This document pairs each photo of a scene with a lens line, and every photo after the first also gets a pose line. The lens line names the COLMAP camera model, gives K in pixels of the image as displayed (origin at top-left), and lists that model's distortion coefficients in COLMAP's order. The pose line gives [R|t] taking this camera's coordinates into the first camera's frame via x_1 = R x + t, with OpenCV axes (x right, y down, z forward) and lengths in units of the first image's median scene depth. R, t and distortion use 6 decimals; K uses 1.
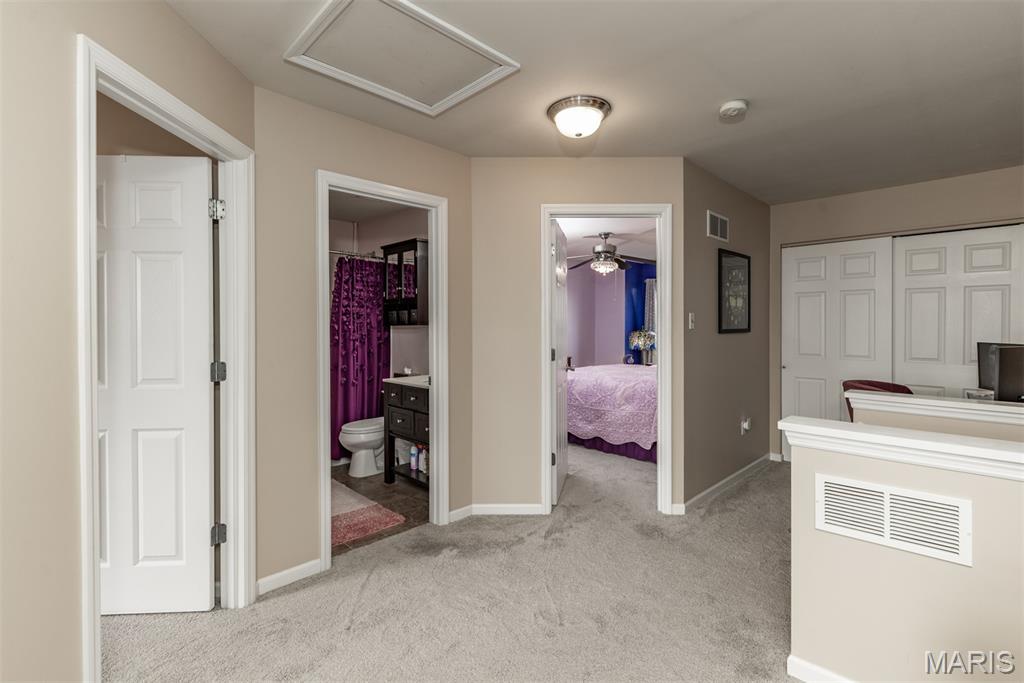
lens RADIAL K [[481.7, 0, 507.8], [0, 481.7, 333.1], [0, 0, 1]] dist [0.010619, -0.000117]
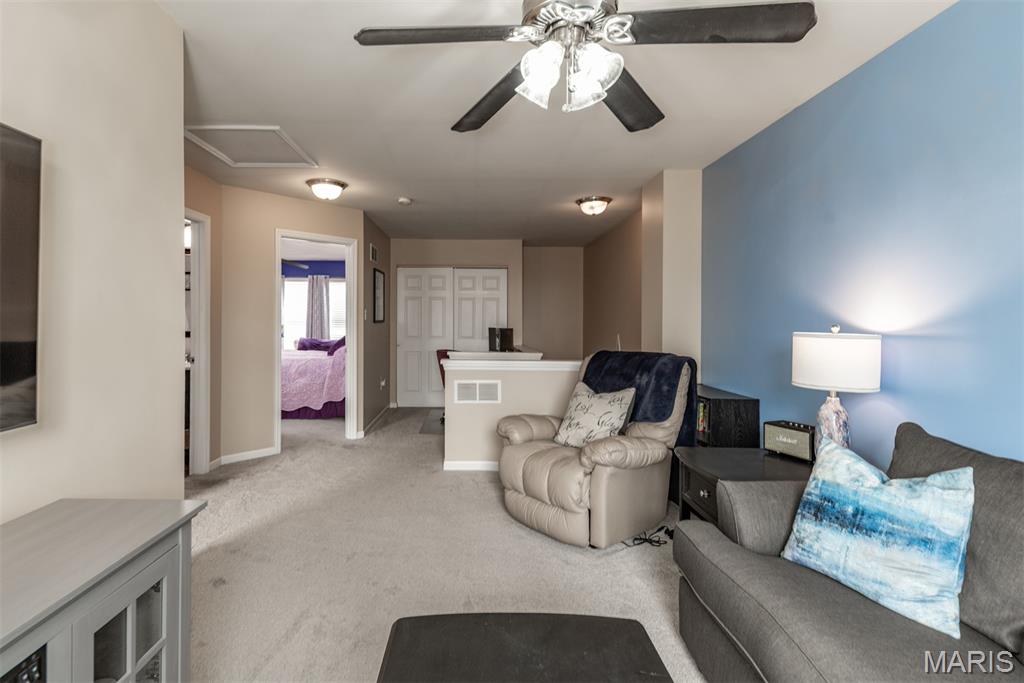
lens RADIAL K [[481.7, 0, 507.8], [0, 481.7, 333.1], [0, 0, 1]] dist [0.010619, -0.000117]
pose [[0.664590, -0.015986, 0.747037, -0.407395], [0.004470, 0.999838, 0.017419, 0.007640], [-0.747195, -0.008237, 0.664554, -0.326411]]
